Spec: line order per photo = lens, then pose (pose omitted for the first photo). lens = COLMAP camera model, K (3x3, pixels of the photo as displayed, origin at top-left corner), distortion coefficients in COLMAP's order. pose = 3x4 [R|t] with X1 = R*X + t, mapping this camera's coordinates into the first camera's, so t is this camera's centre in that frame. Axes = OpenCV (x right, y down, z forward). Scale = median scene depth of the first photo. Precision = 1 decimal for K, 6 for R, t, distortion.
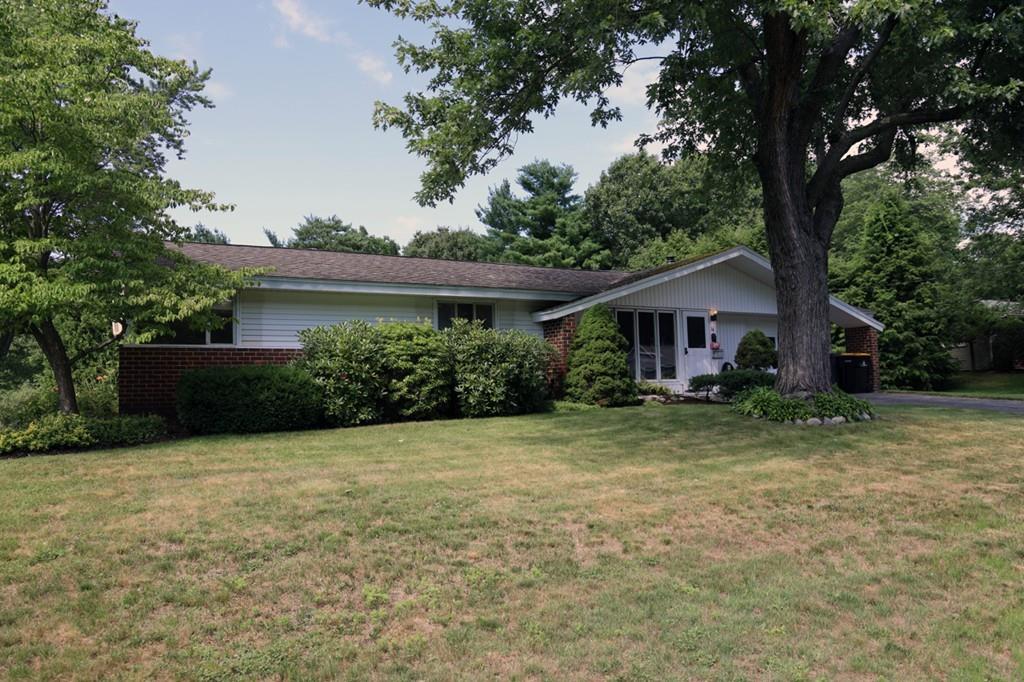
lens RADIAL K [[703.7, 0, 517.4], [0, 703.7, 345.8], [0, 0, 1]] dist [-0.065124, 0.006490]
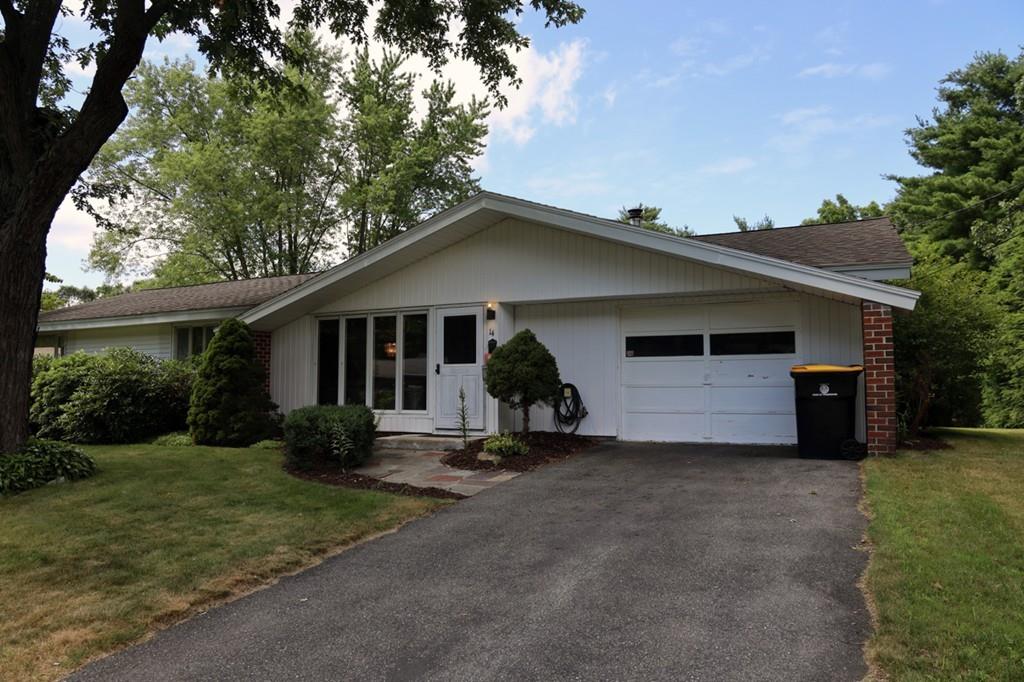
lens RADIAL K [[703.7, 0, 517.4], [0, 703.7, 345.8], [0, 0, 1]] dist [-0.065124, 0.006490]
pose [[0.584325, -0.023826, -0.811170, 0.828787], [0.044991, 0.998983, 0.003067, -0.013039], [0.810272, -0.038288, 0.584803, 0.666190]]
